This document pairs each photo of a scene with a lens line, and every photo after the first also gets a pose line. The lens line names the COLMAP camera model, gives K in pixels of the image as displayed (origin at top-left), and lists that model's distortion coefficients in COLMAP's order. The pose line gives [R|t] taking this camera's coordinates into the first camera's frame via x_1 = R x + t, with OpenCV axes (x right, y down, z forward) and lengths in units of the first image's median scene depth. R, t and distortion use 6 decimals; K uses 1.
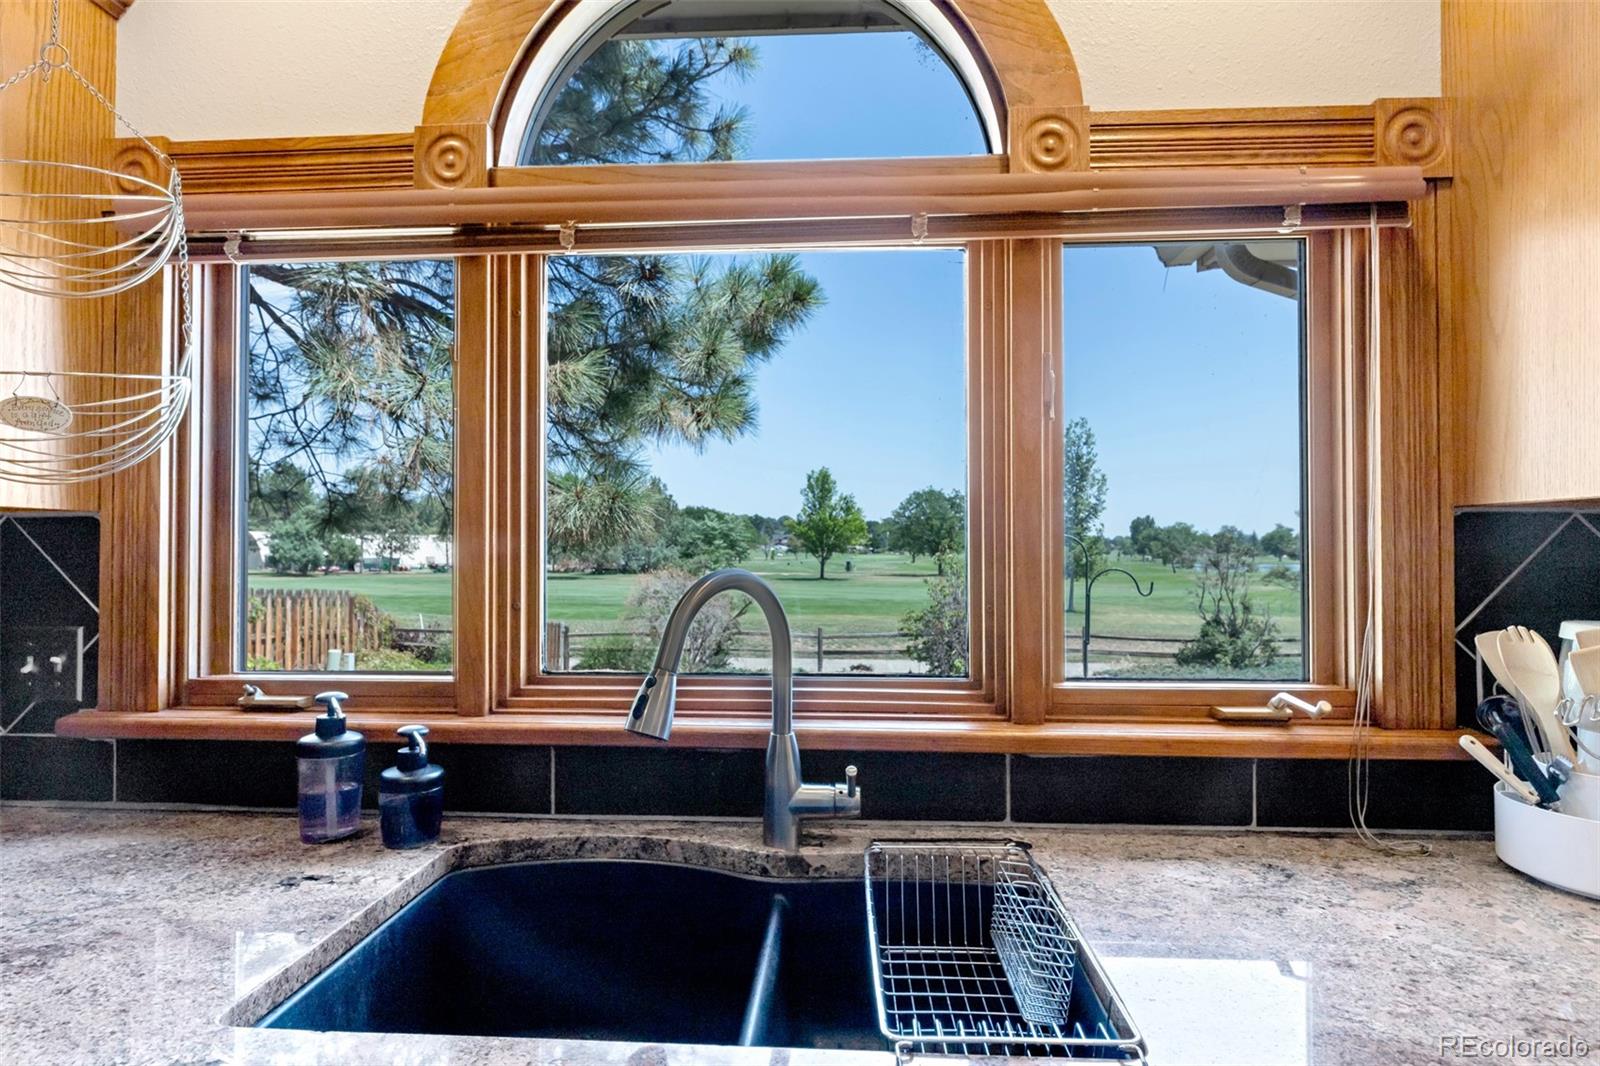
lens RADIAL K [[869.0, 0, 800.0], [0, 869.0, 533.0], [0, 0, 1]] dist [-0.002057, -0.000208]
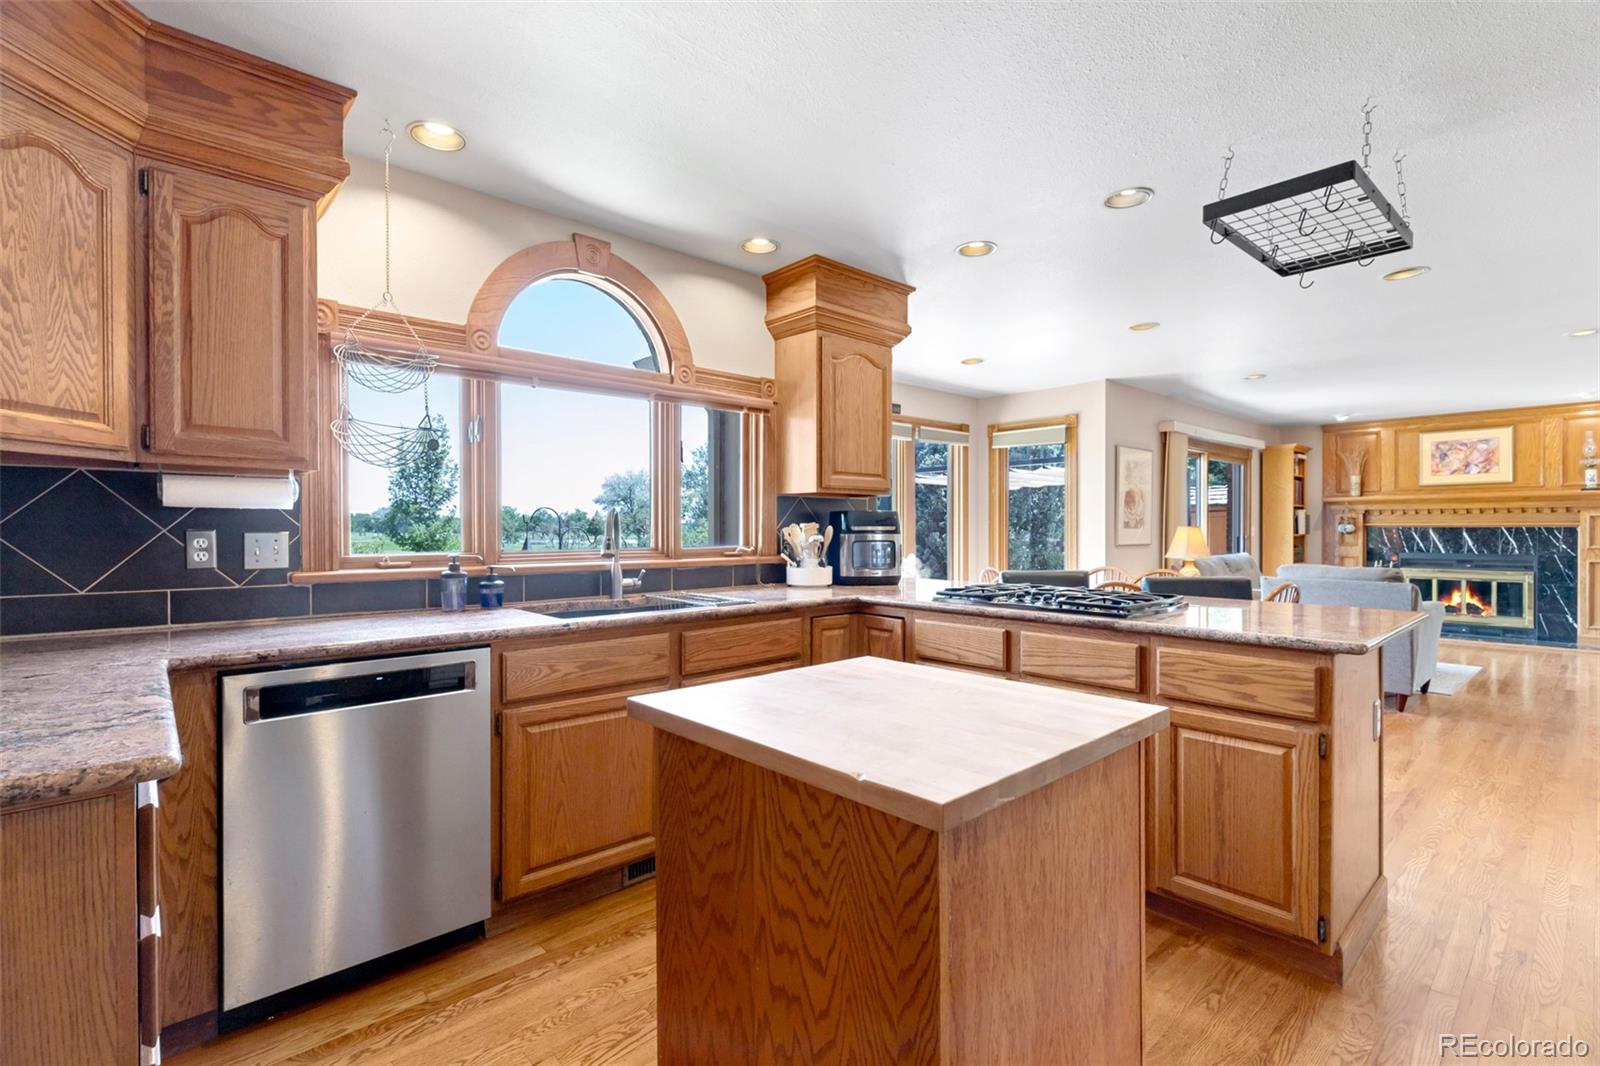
lens RADIAL K [[727.5, 0, 791.5], [0, 727.5, 534.4], [0, 0, 1]] dist [-0.001912, -0.000218]
pose [[0.703005, -0.007923, 0.711141, -1.207620], [-0.011118, 0.999693, 0.022129, 0.061693], [-0.711098, -0.023463, 0.702702, -1.049393]]
